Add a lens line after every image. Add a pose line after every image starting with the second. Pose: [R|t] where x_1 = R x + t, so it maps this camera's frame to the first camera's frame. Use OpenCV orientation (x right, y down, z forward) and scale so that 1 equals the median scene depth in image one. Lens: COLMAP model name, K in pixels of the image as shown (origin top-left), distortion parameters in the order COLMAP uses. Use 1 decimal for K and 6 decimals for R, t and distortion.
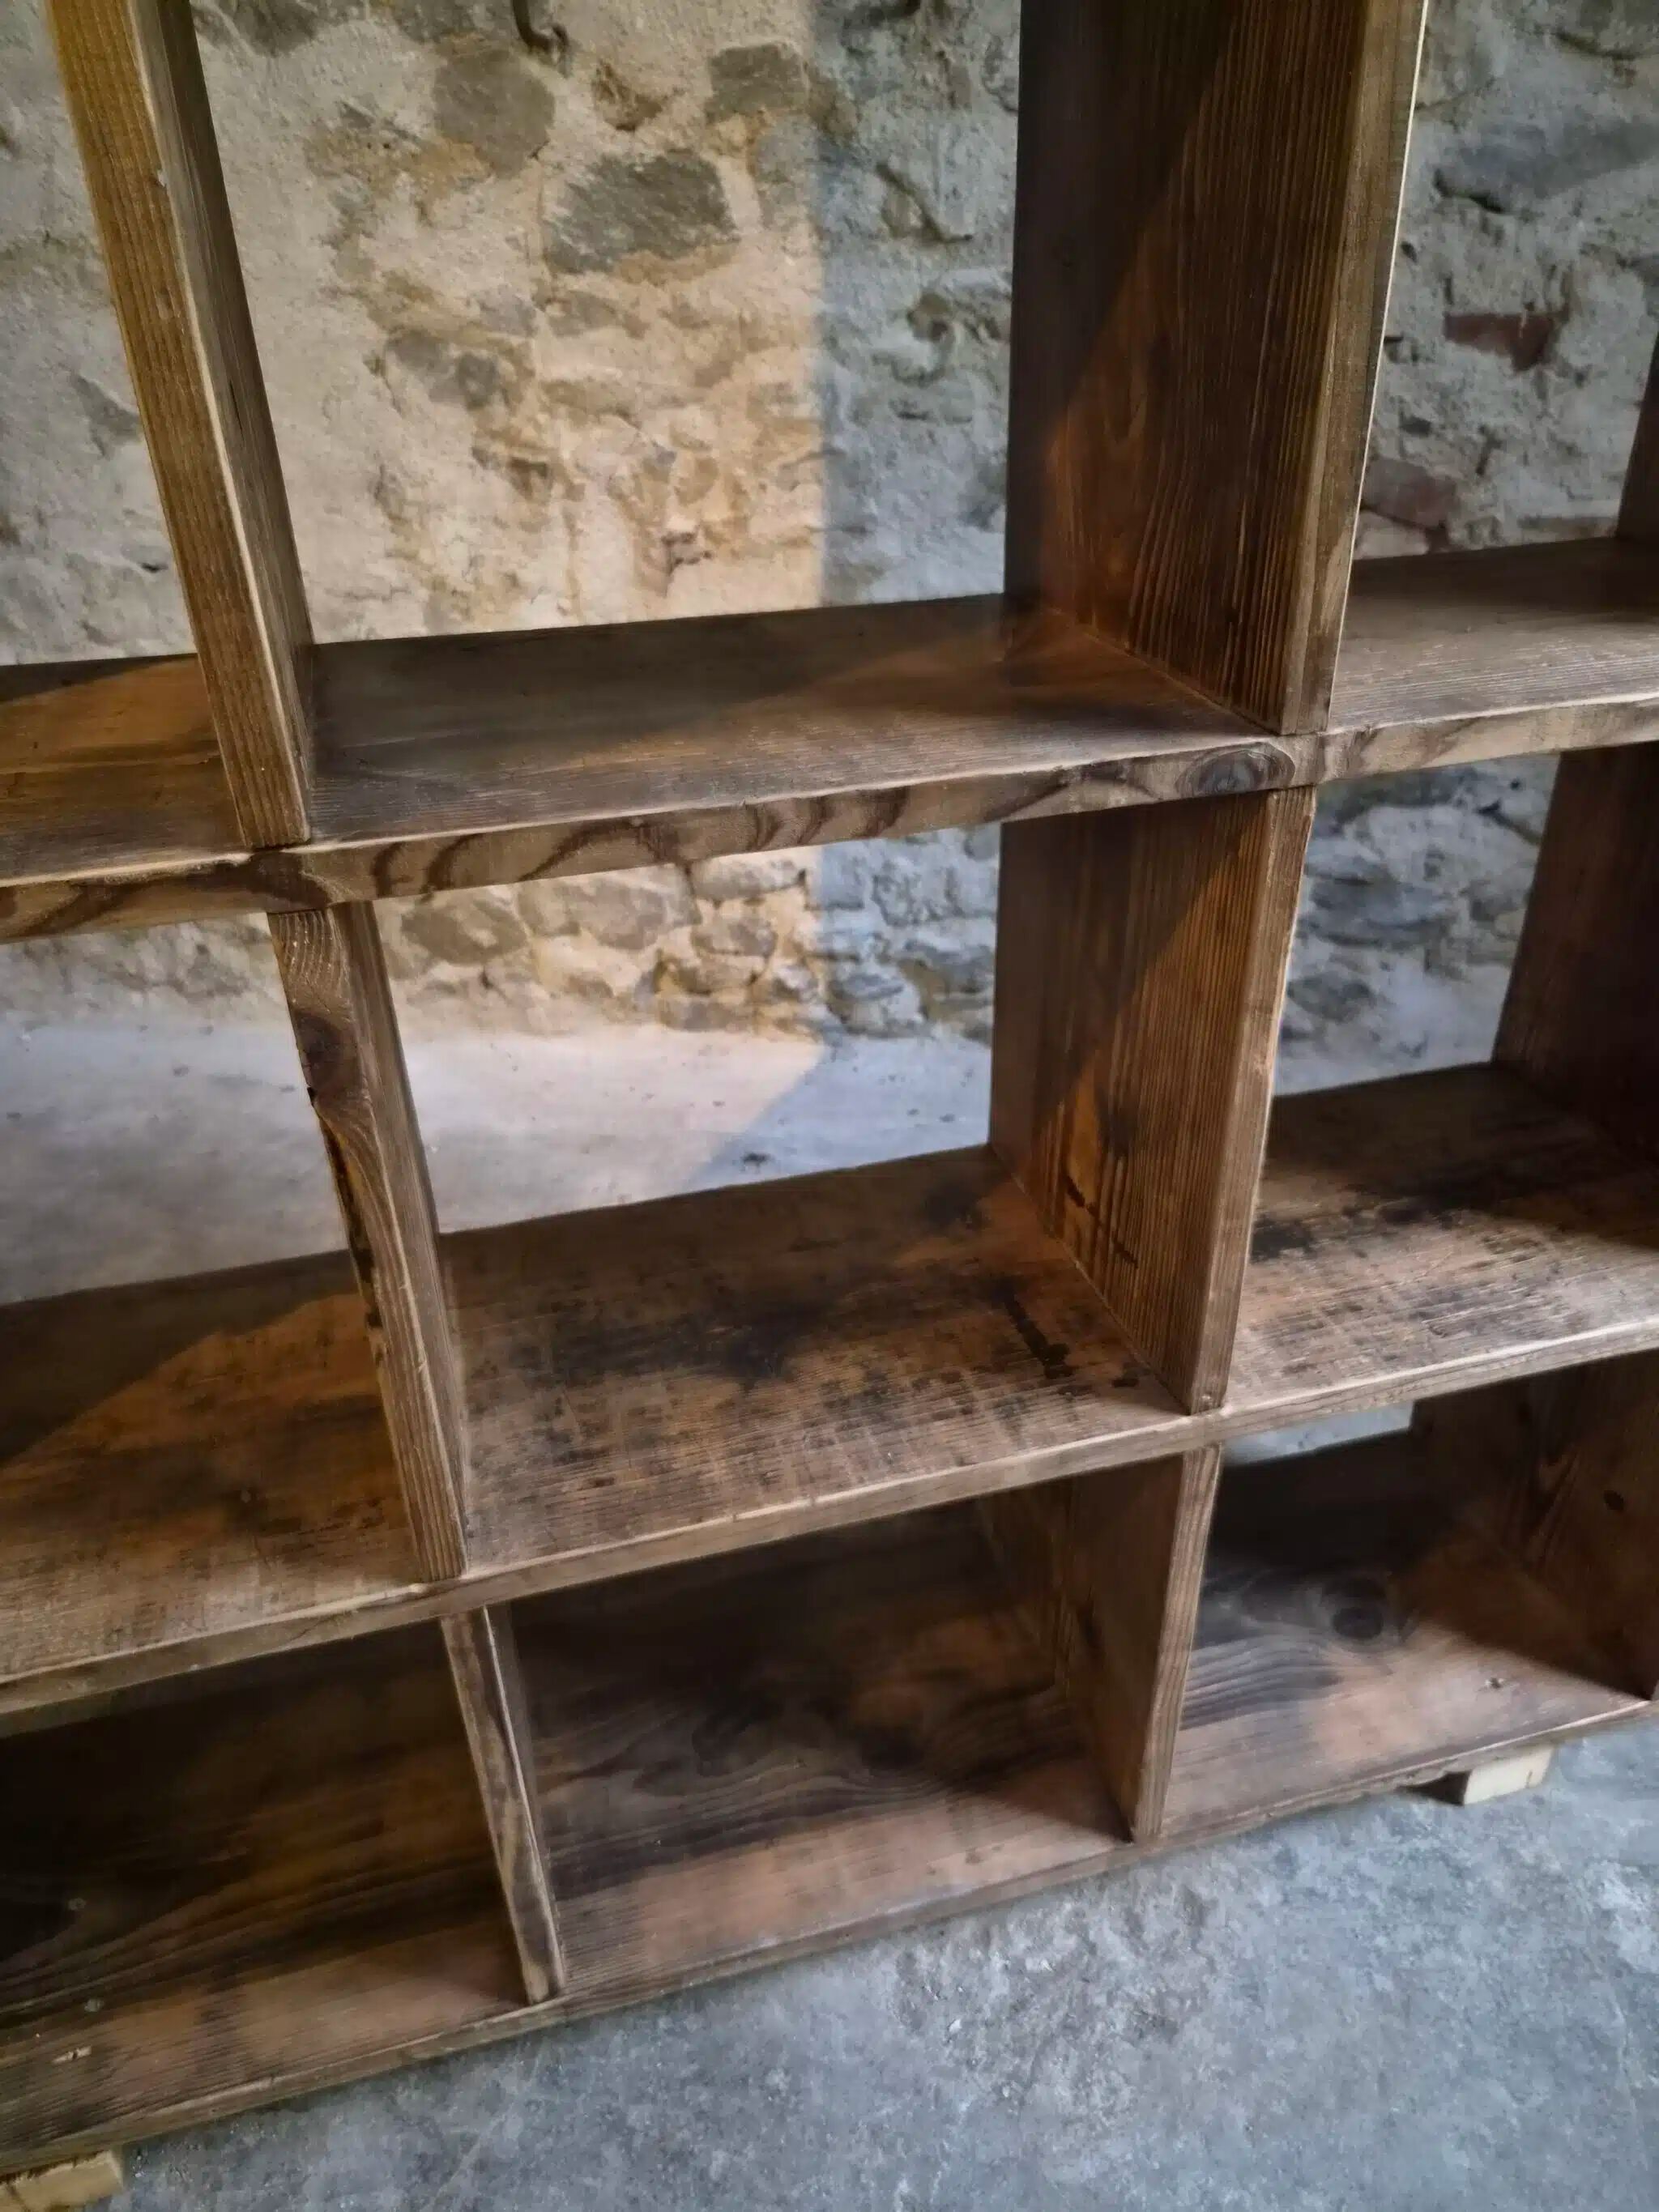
lens RADIAL K [[1502.1, 0, 817.3], [0, 1502.1, 1118.1], [0, 0, 1]] dist [0.063849, -0.048564]
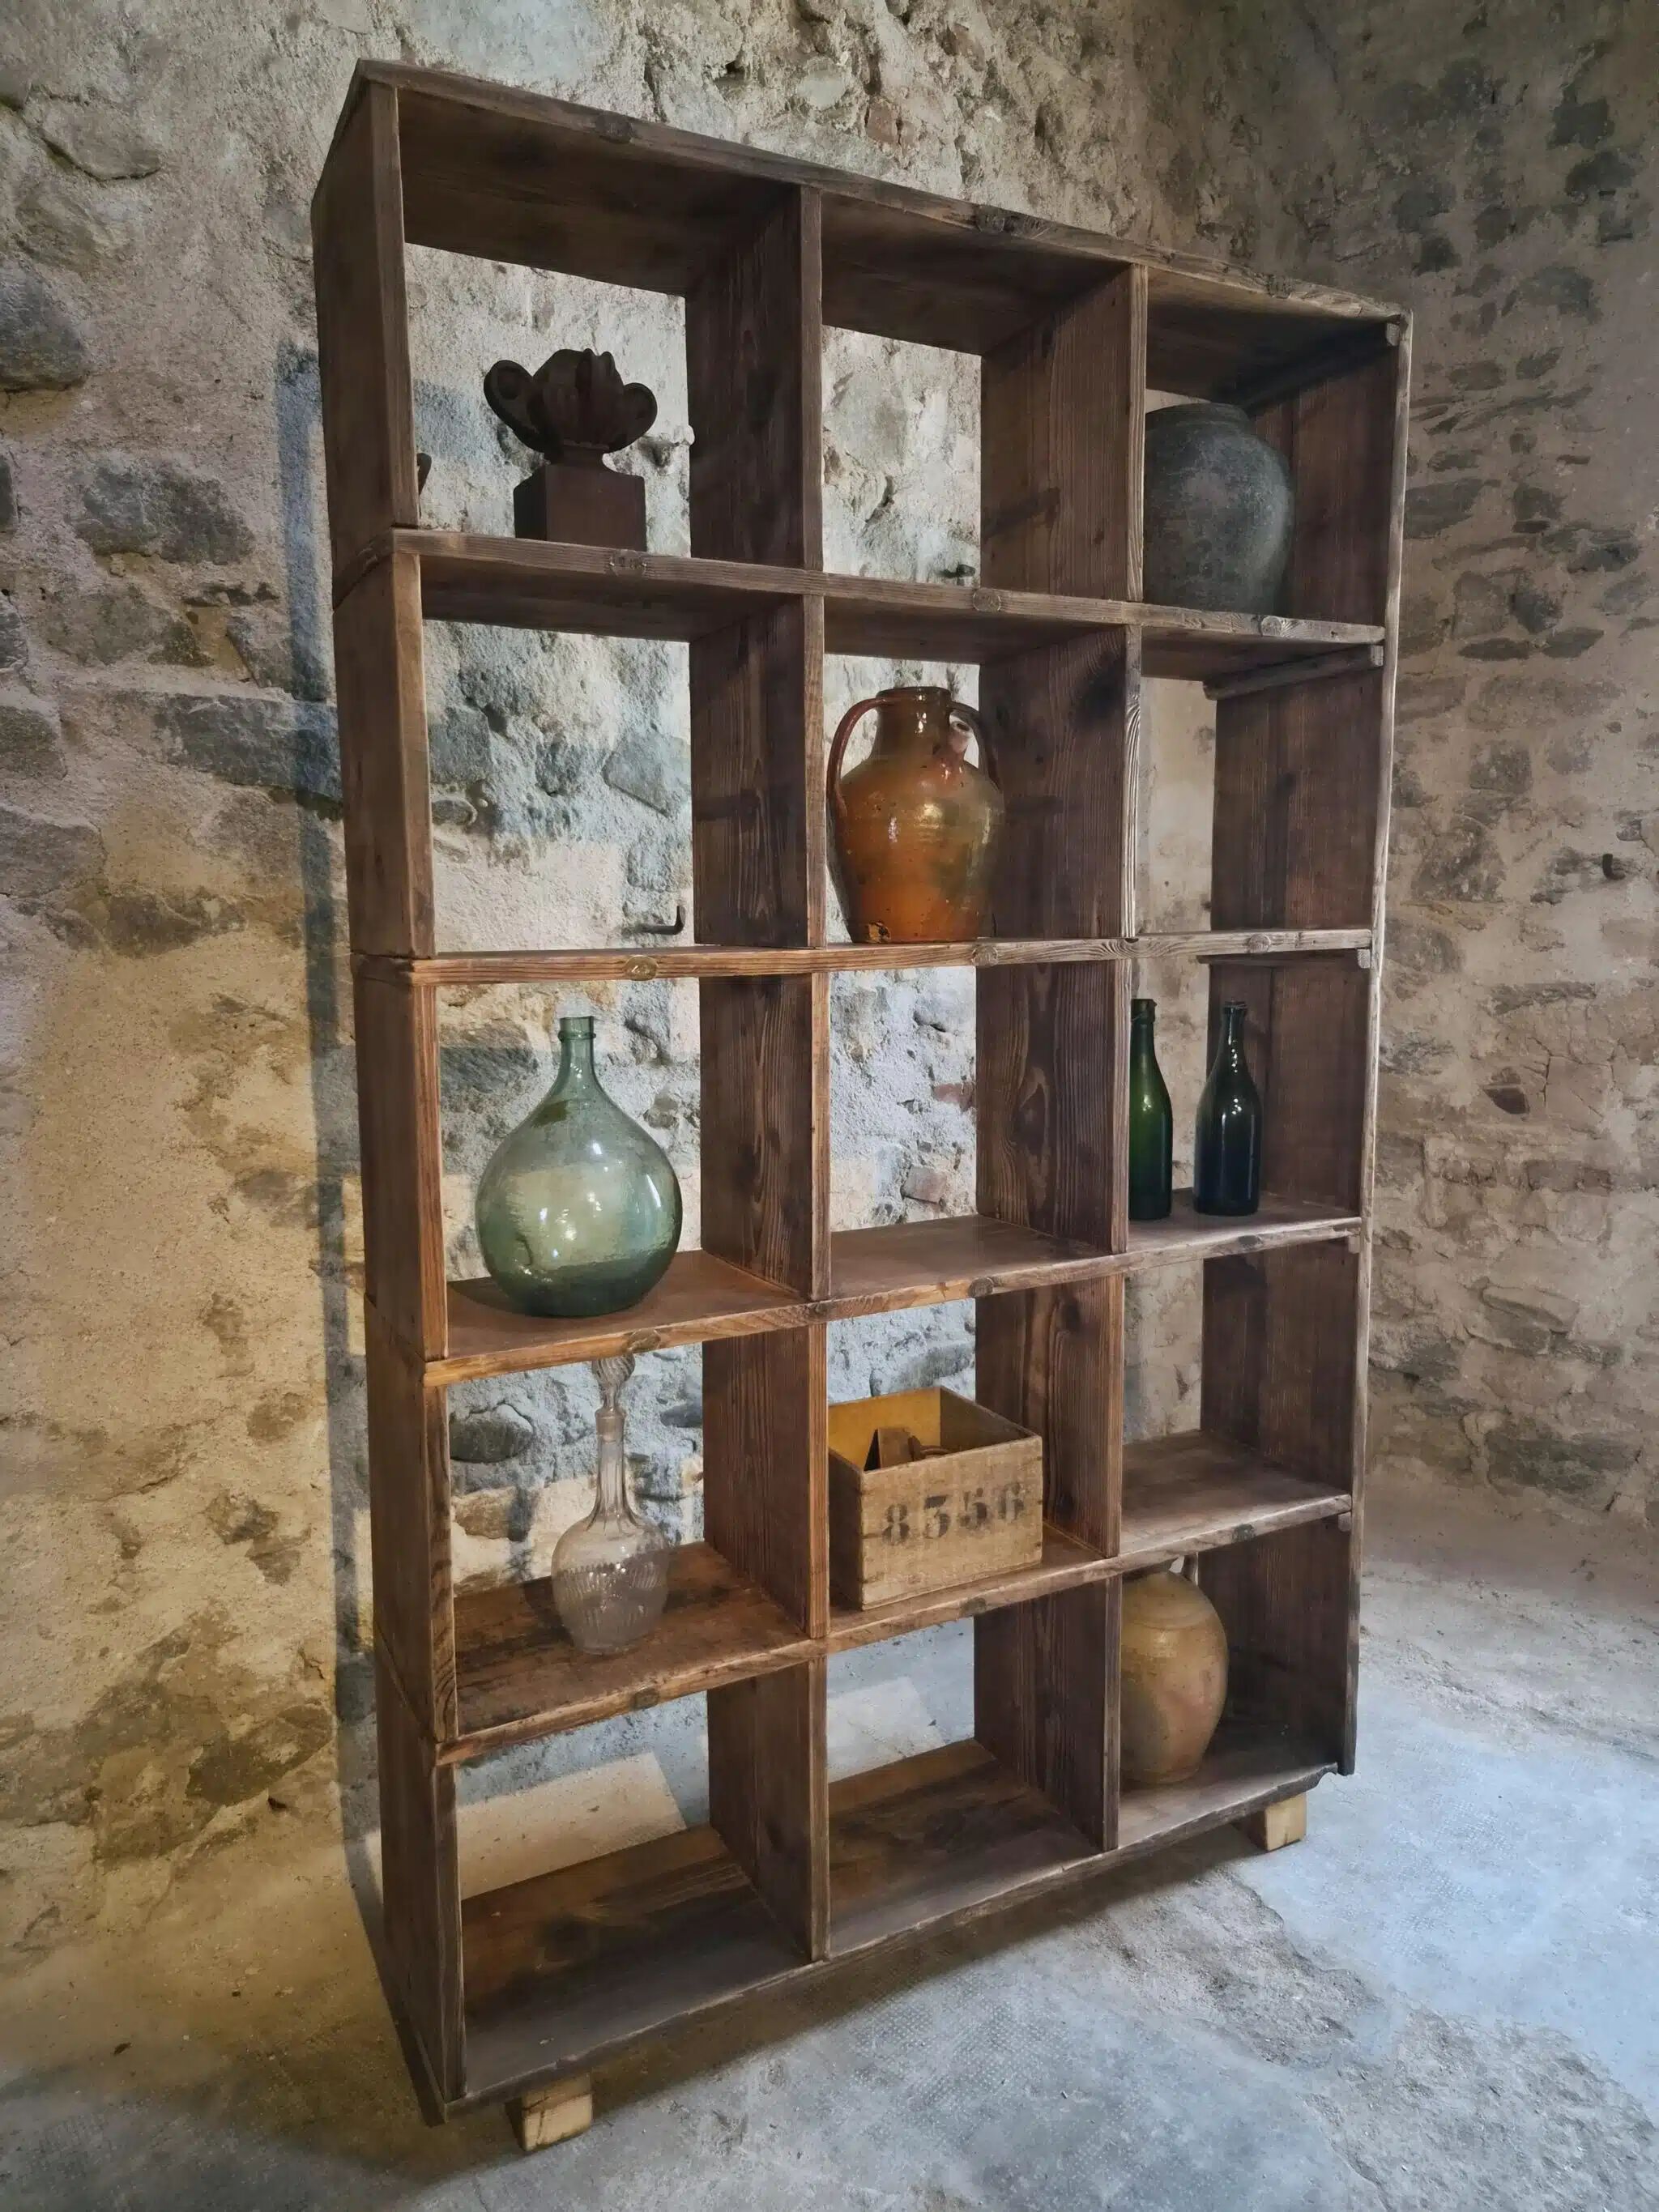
lens RADIAL K [[1502.1, 0, 840.3], [0, 1502.1, 1111.0], [0, 0, 1]] dist [0.063849, -0.048564]
pose [[0.651988, -0.098234, 0.751839, -0.819903], [0.372894, 0.904914, -0.205136, -0.195601], [-0.660198, 0.414102, 0.626624, 0.062207]]
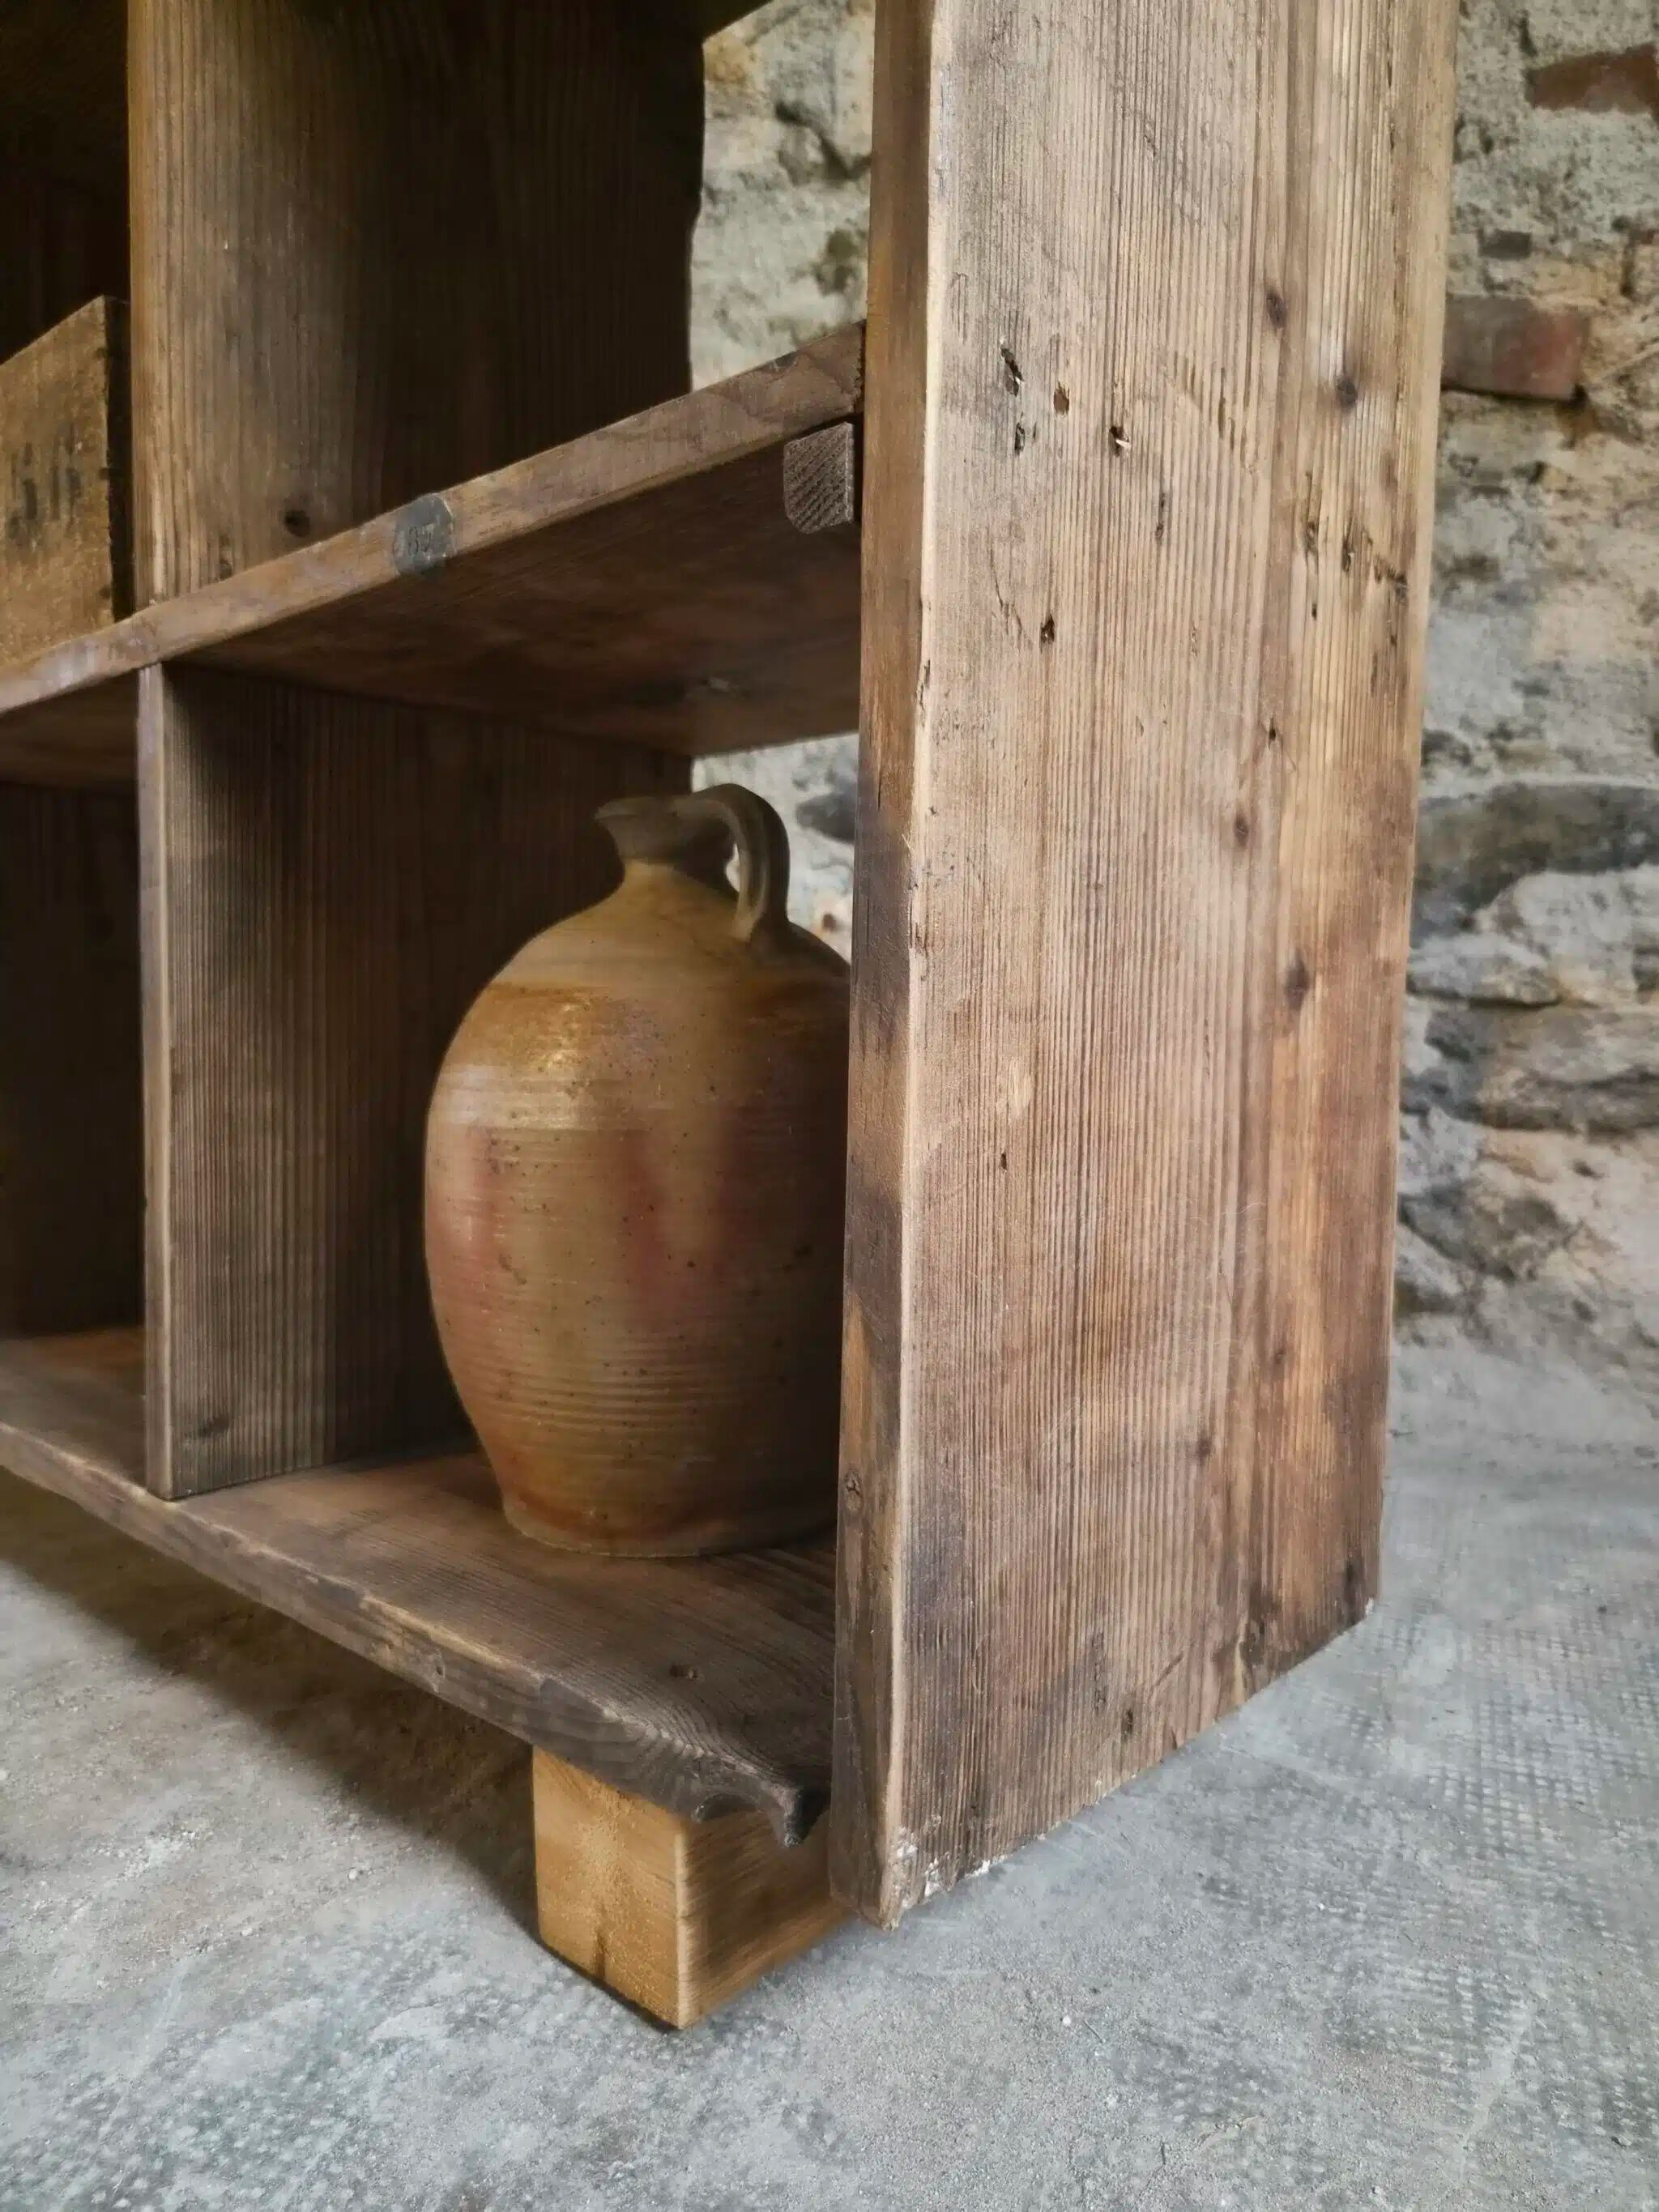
lens RADIAL K [[1502.1, 0, 872.1], [0, 1502.1, 1133.6], [0, 0, 1]] dist [0.063849, -0.048564]
pose [[0.940189, 0.042933, -0.337937, 0.367821], [-0.185338, 0.896820, -0.401701, 0.171907], [0.285822, 0.440307, 0.851138, 0.539594]]
